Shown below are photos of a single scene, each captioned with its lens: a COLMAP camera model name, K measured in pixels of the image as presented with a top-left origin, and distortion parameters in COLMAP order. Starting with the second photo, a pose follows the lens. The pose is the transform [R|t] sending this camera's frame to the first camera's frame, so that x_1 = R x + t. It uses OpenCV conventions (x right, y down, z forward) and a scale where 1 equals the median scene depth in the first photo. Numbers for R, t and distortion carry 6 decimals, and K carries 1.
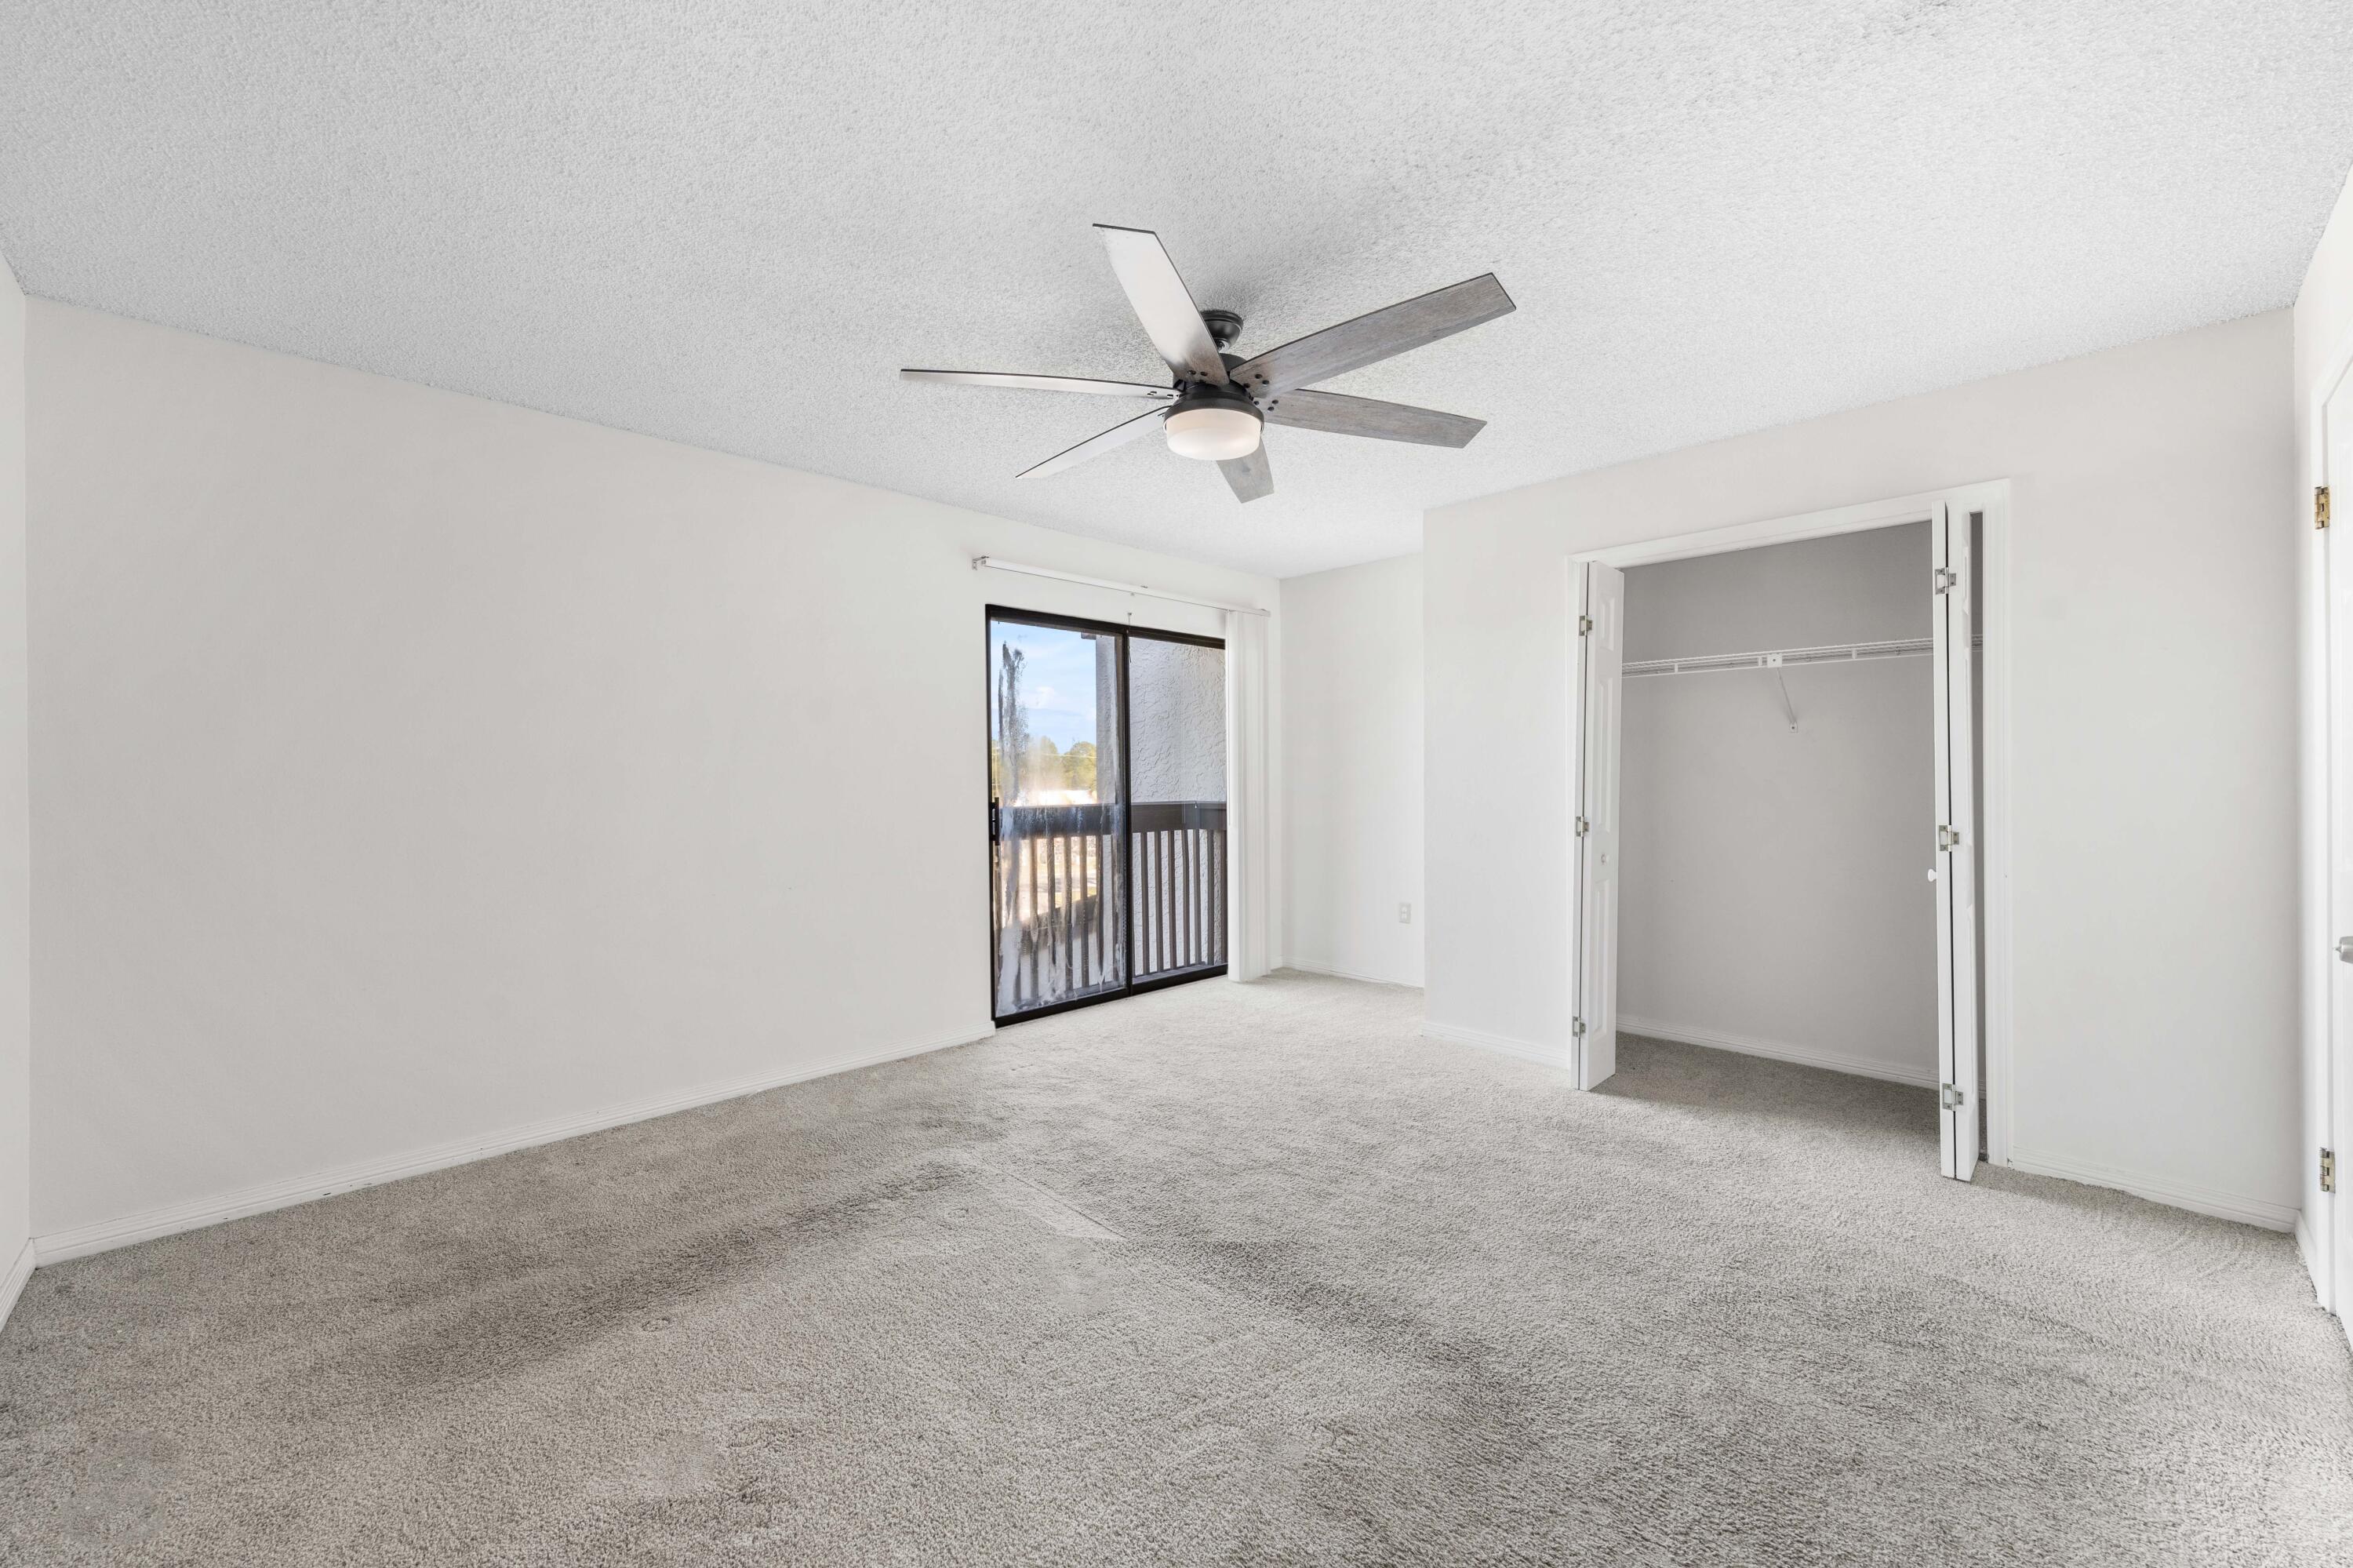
lens RADIAL K [[909.8, 0, 1176.3], [0, 909.8, 771.1], [0, 0, 1]] dist [-0.002605, 0.000127]
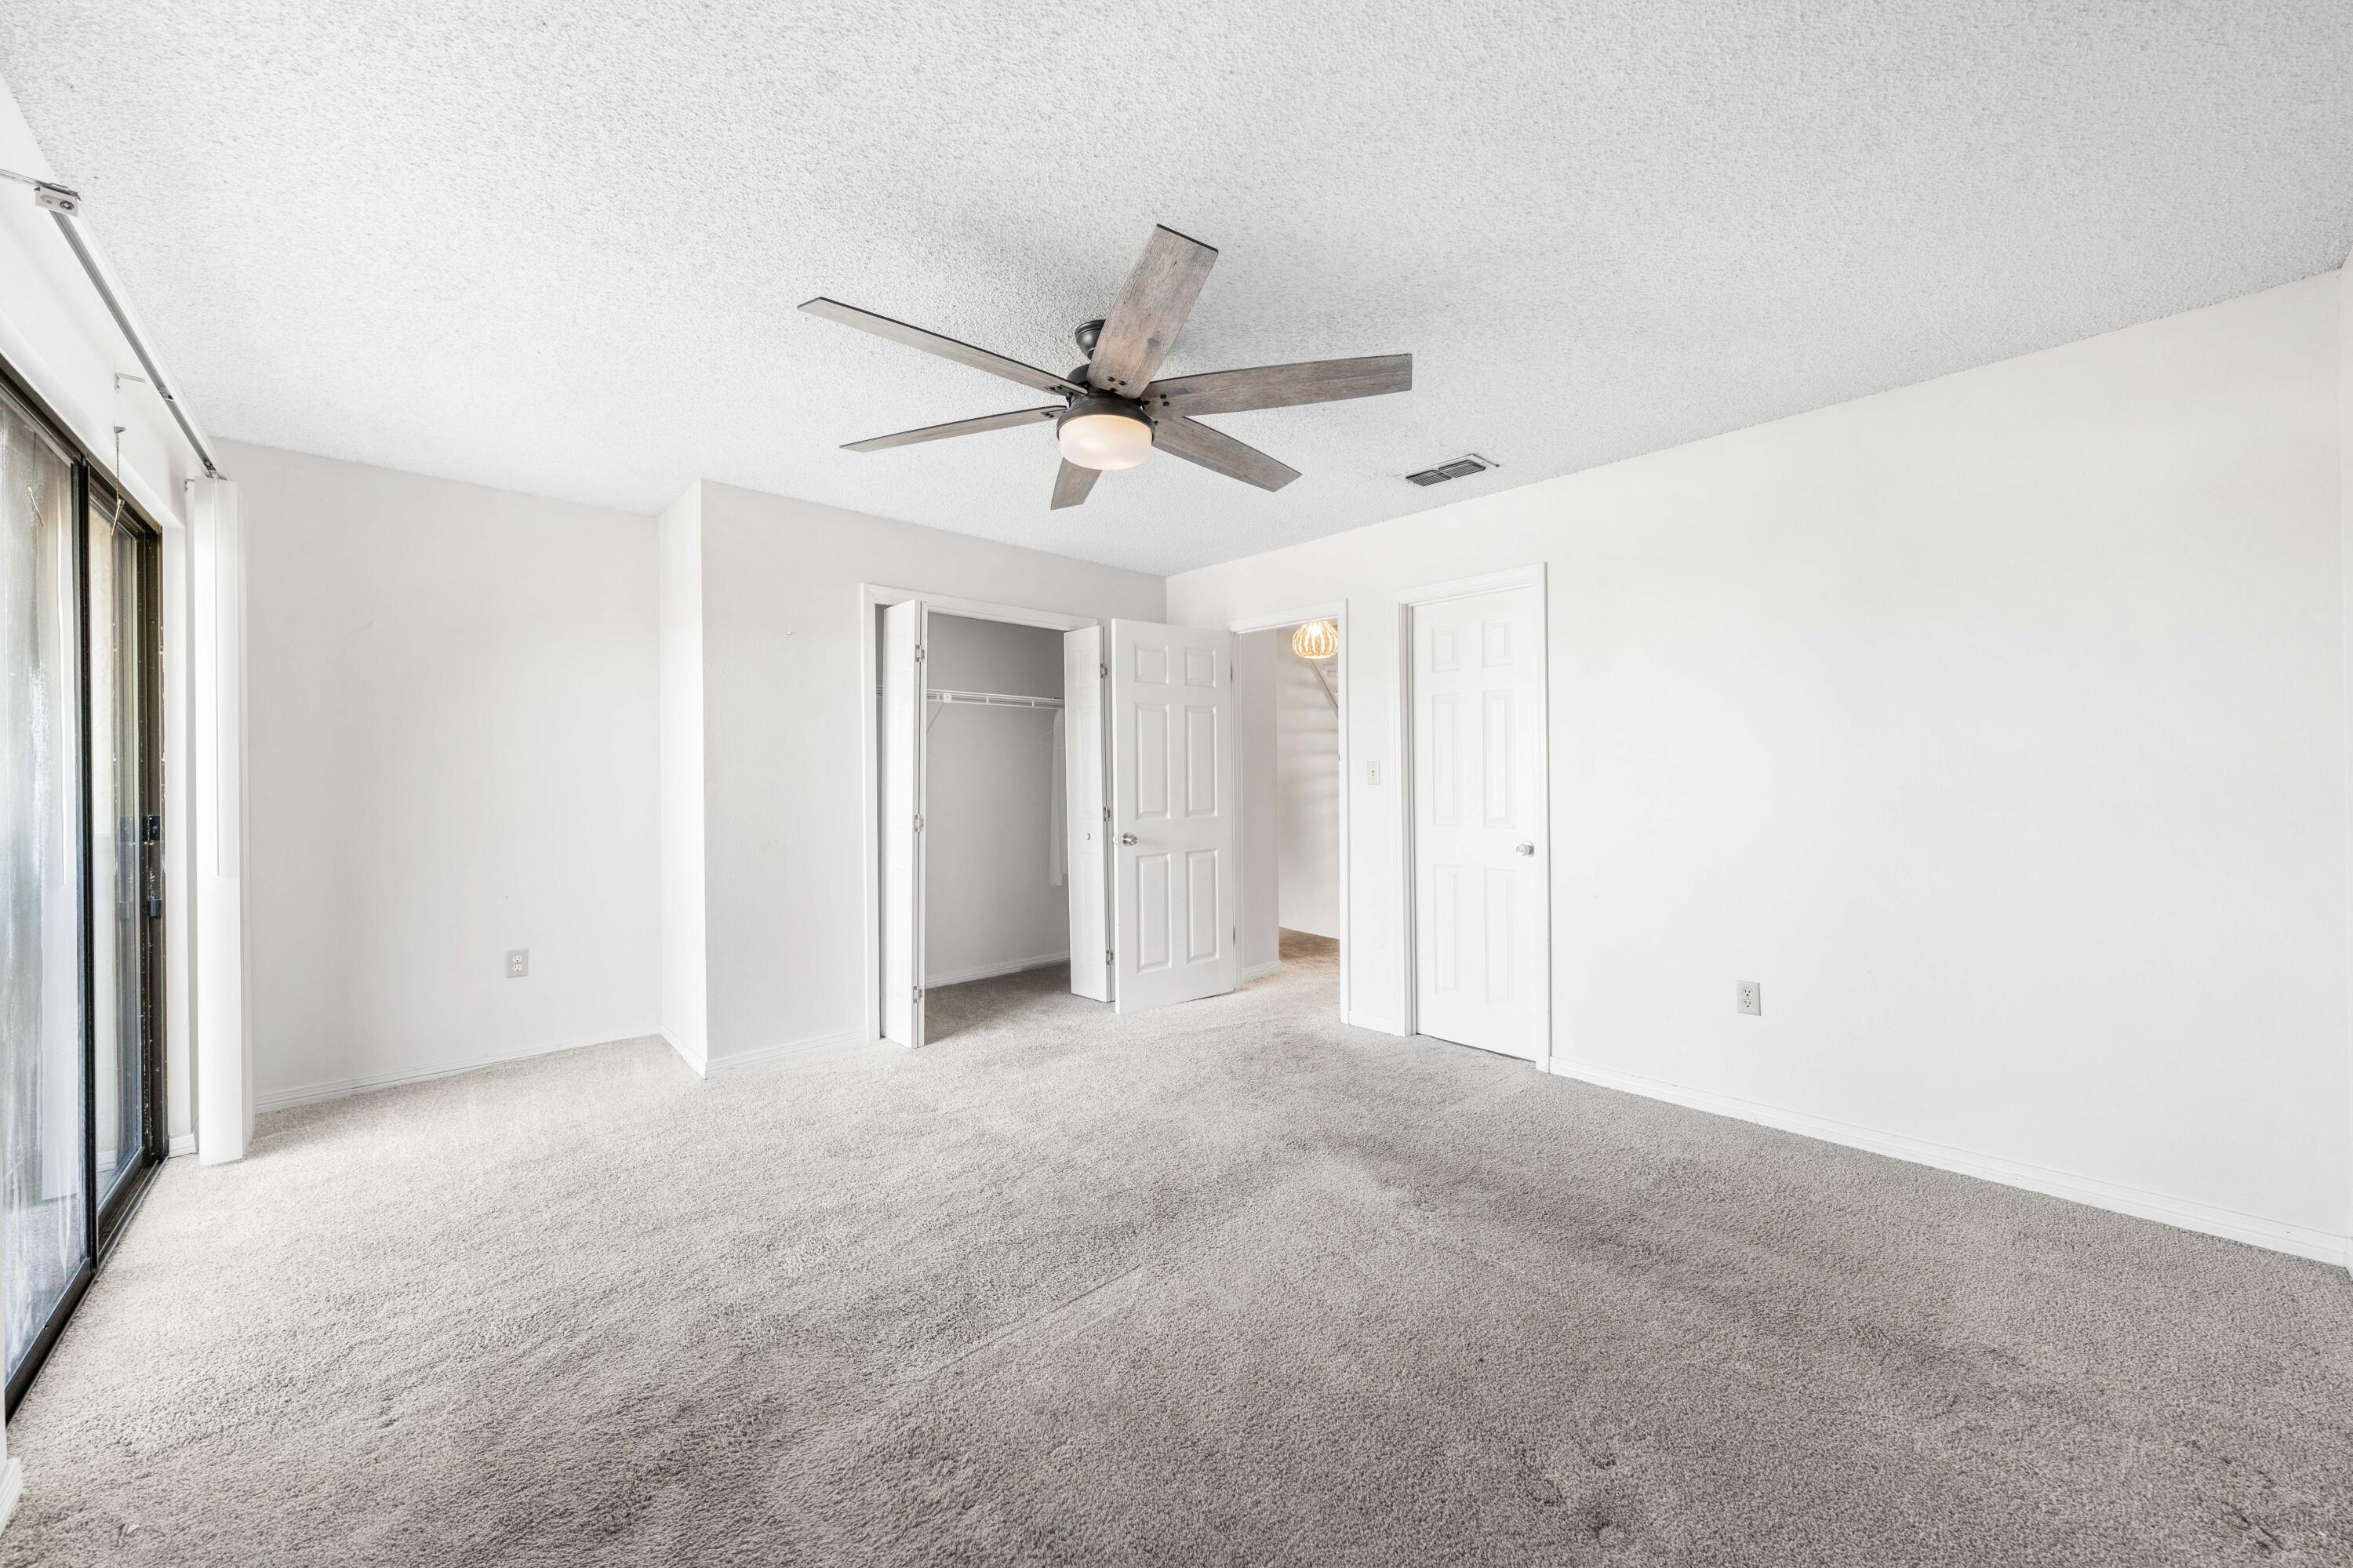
lens RADIAL K [[839.1, 0, 1176.8], [0, 839.1, 771.1], [0, 0, 1]] dist [-0.000406, -0.000038]
pose [[0.028470, 0.011670, 0.999527, -0.650710], [-0.000650, 0.999932, -0.011656, 0.005502], [-0.999594, -0.000318, 0.028476, 0.651703]]
